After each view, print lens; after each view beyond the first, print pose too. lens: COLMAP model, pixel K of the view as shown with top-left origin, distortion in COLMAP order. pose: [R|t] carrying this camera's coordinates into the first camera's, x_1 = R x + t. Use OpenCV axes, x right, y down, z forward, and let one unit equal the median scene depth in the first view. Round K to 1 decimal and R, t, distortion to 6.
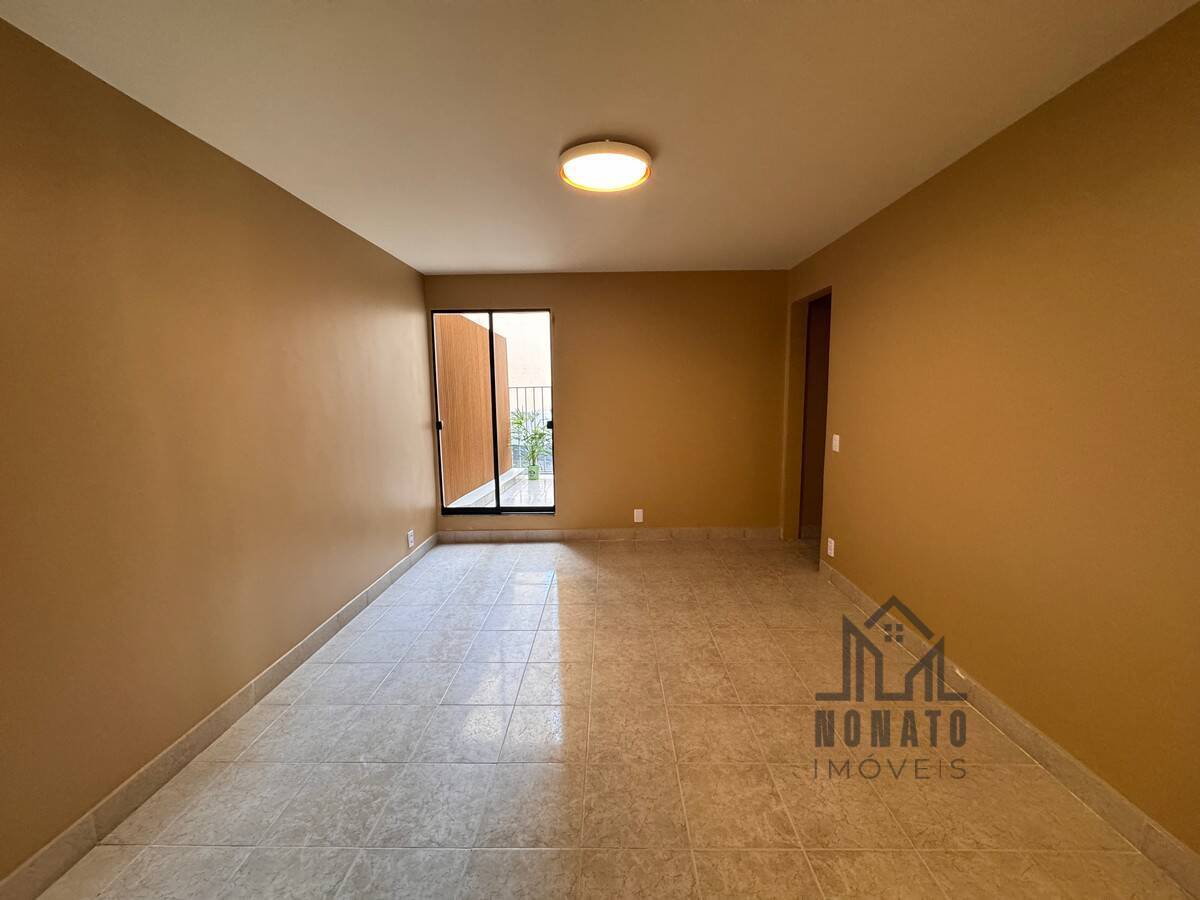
lens RADIAL K [[479.2, 0, 598.2], [0, 479.2, 450.0], [0, 0, 1]] dist [-0.002616, -0.000108]
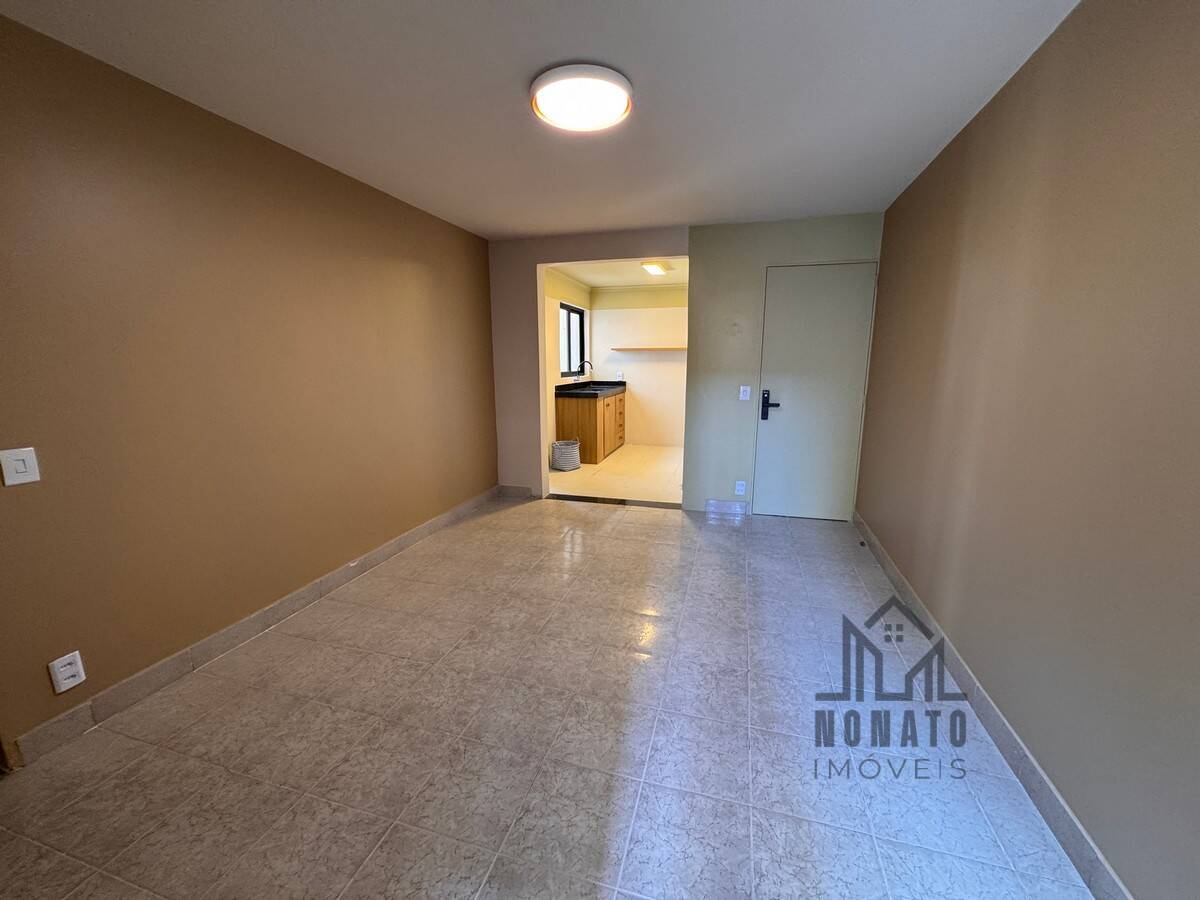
lens RADIAL K [[479.2, 0, 598.2], [0, 479.2, 450.0], [0, 0, 1]] dist [-0.002616, -0.000108]
pose [[-0.964231, -0.035298, 0.262702, -0.217532], [0.047357, 0.952206, 0.301763, -0.180565], [-0.260798, 0.303410, -0.916475, 1.590722]]
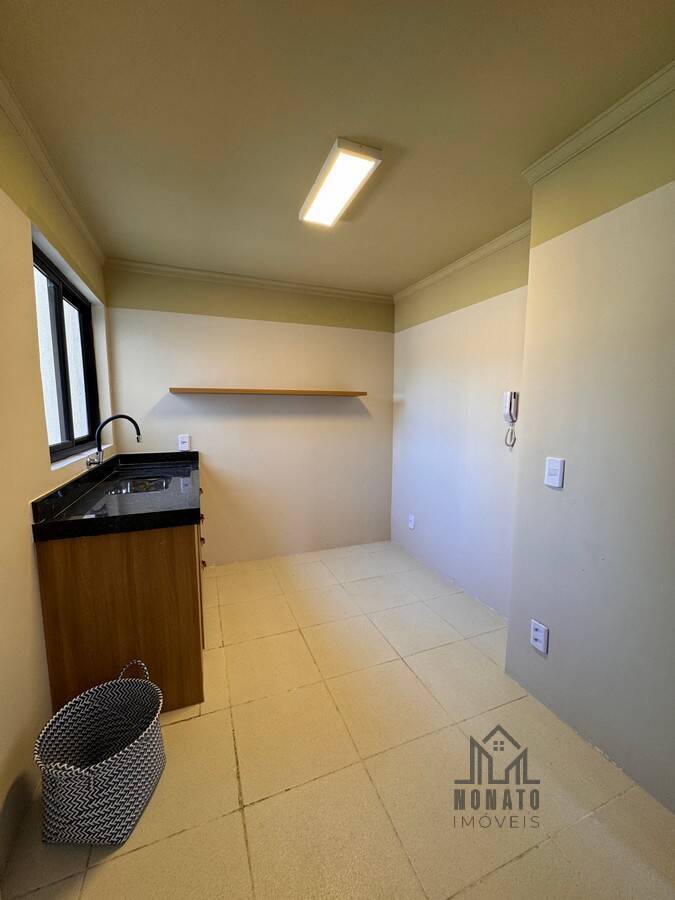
lens RADIAL K [[359.4, 0, 337.5], [0, 359.4, 450.0], [0, 0, 1]] dist [-0.002616, -0.000108]
pose [[-0.923450, 0.055159, -0.379735, 0.380584], [-0.038464, 0.971324, 0.234630, 0.004273], [0.381787, 0.231275, -0.894847, 0.060209]]
